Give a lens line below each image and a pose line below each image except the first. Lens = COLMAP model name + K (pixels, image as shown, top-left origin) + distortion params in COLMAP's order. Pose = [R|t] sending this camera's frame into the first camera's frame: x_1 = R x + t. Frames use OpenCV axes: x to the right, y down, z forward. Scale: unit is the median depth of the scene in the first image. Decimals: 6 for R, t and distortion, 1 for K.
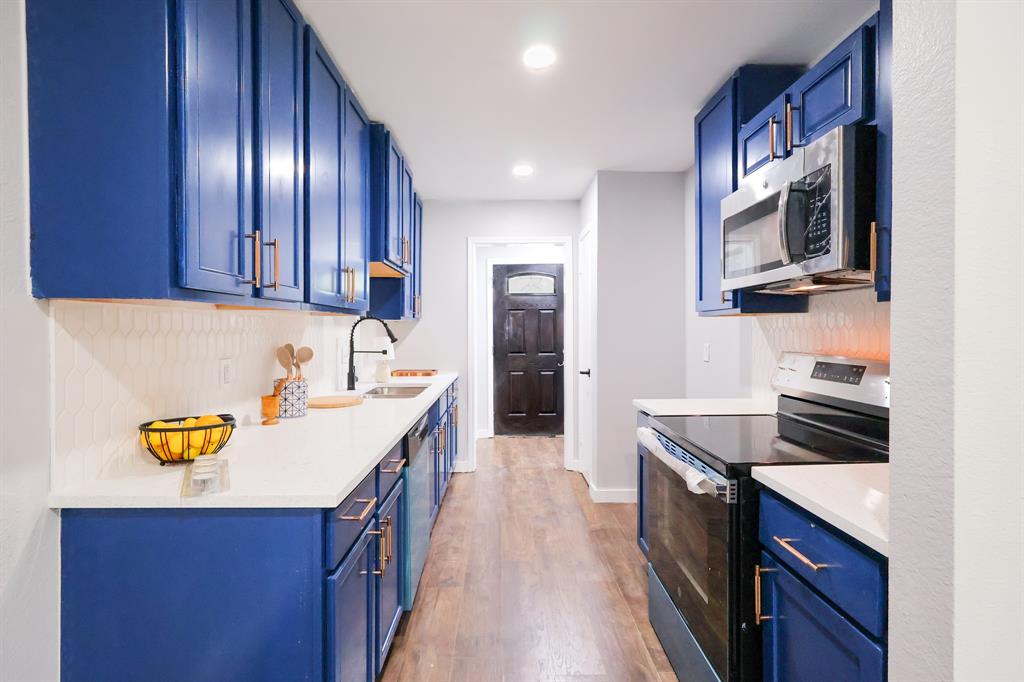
lens RADIAL K [[486.2, 0, 509.7], [0, 486.2, 333.9], [0, 0, 1]] dist [0.002236, 0.000023]
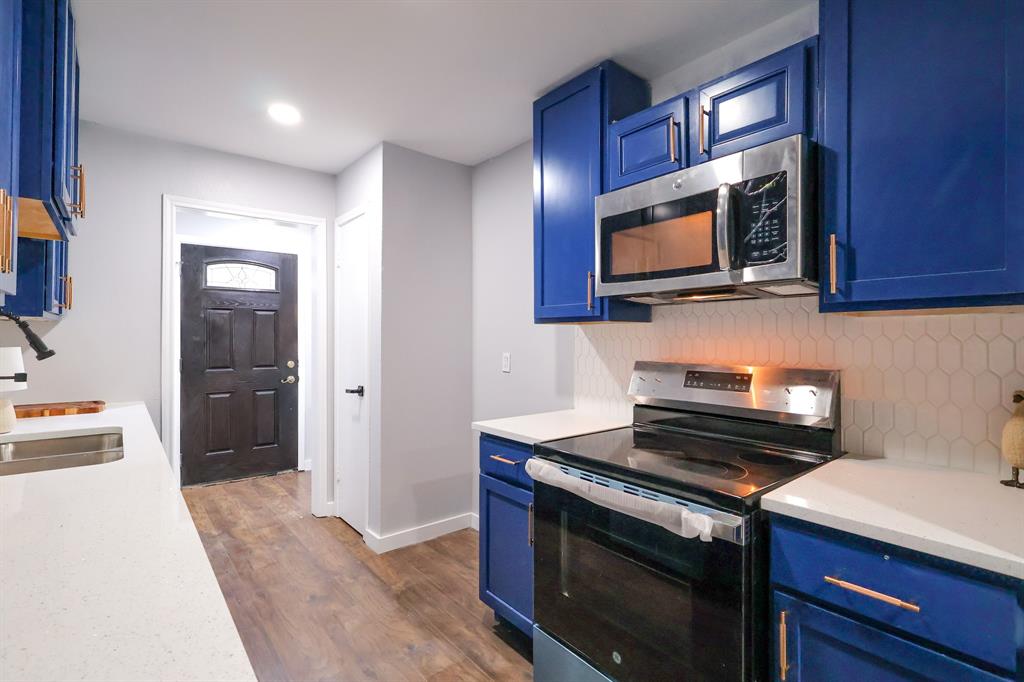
lens RADIAL K [[486.2, 0, 511.6], [0, 486.2, 335.8], [0, 0, 1]] dist [0.002236, 0.000023]
pose [[0.780061, 0.008890, 0.625640, -0.181643], [-0.001360, 0.999921, -0.012512, -0.001433], [-0.625702, 0.008909, 0.780012, 0.274650]]
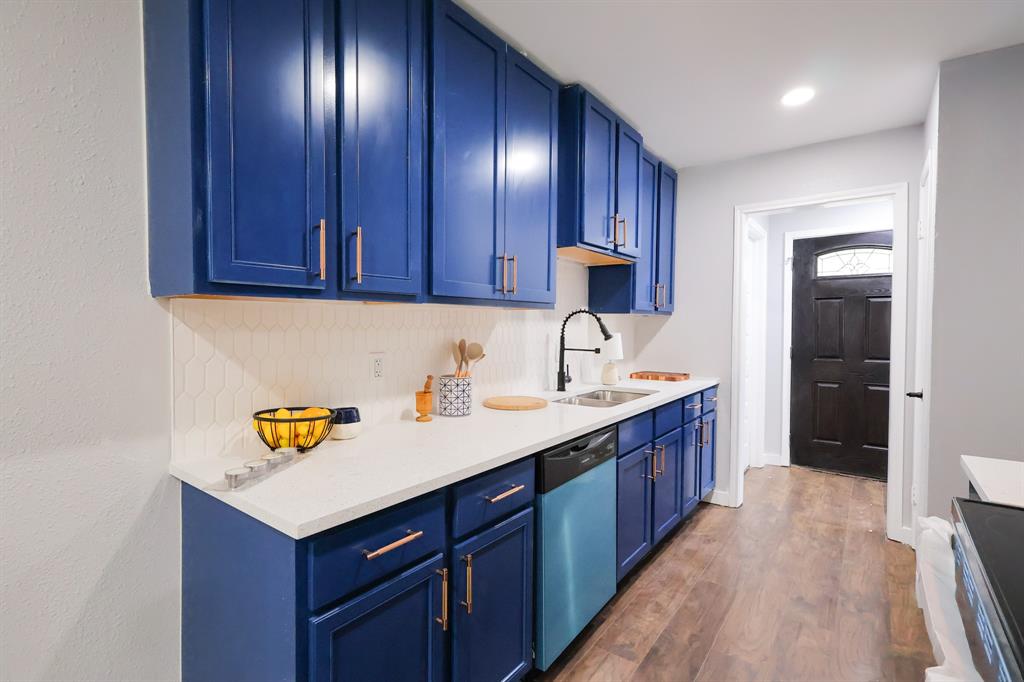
lens RADIAL K [[486.2, 0, 508.0], [0, 486.2, 337.2], [0, 0, 1]] dist [0.002236, 0.000023]
pose [[0.783147, 0.018957, -0.621547, 0.165563], [-0.009078, 0.999777, 0.019055, -0.002200], [0.621770, -0.009281, 0.783145, 0.227881]]
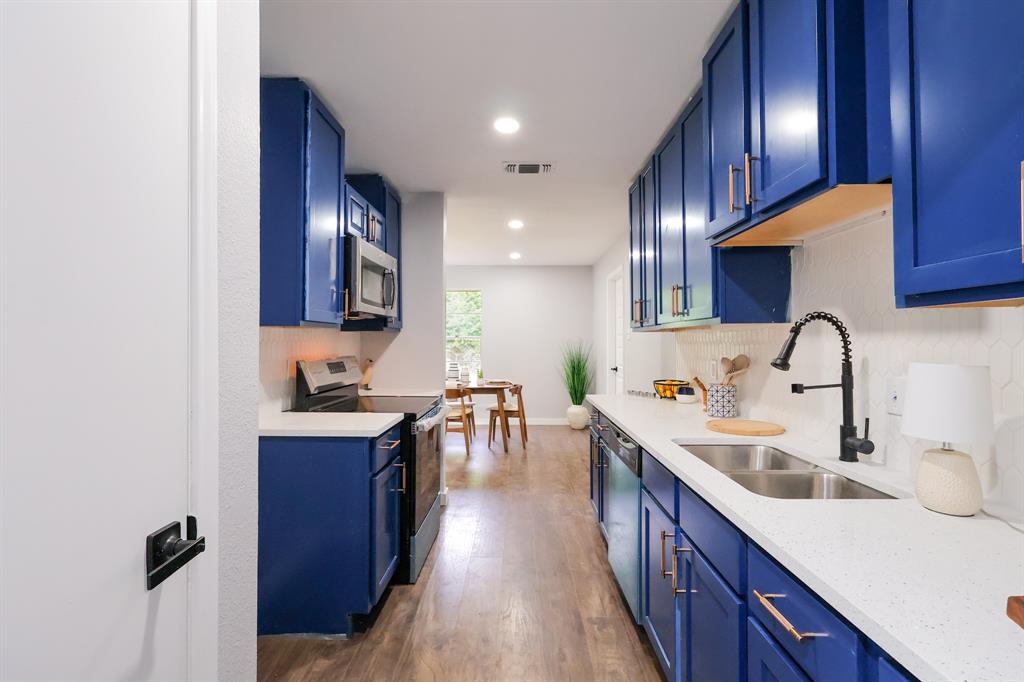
lens RADIAL K [[486.2, 0, 515.2], [0, 486.2, 340.4], [0, 0, 1]] dist [0.002236, 0.000023]
pose [[-0.999774, 0.001532, 0.021200, 0.009565], [0.001548, 0.999999, 0.000745, -0.010310], [-0.021199, 0.000777, -0.999775, 1.548821]]
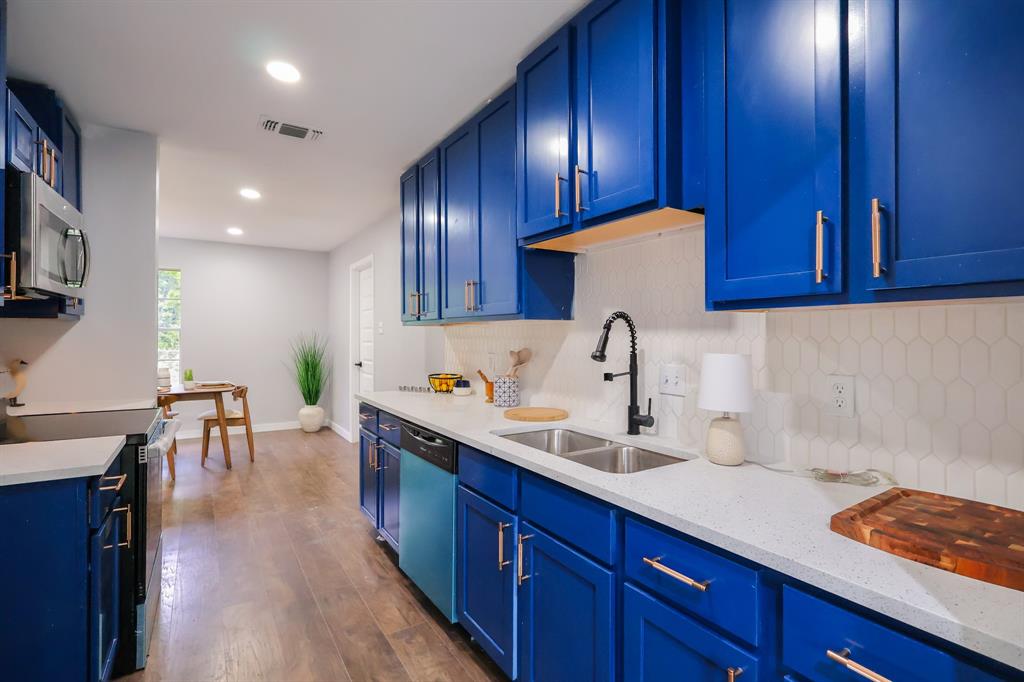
lens RADIAL K [[486.2, 0, 524.4], [0, 486.2, 340.0], [0, 0, 1]] dist [0.002236, 0.000023]
pose [[-0.842442, 0.001753, -0.538784, 0.127538], [-0.005105, 0.999924, 0.011235, -0.010164], [0.538762, 0.012215, -0.842369, 1.478980]]
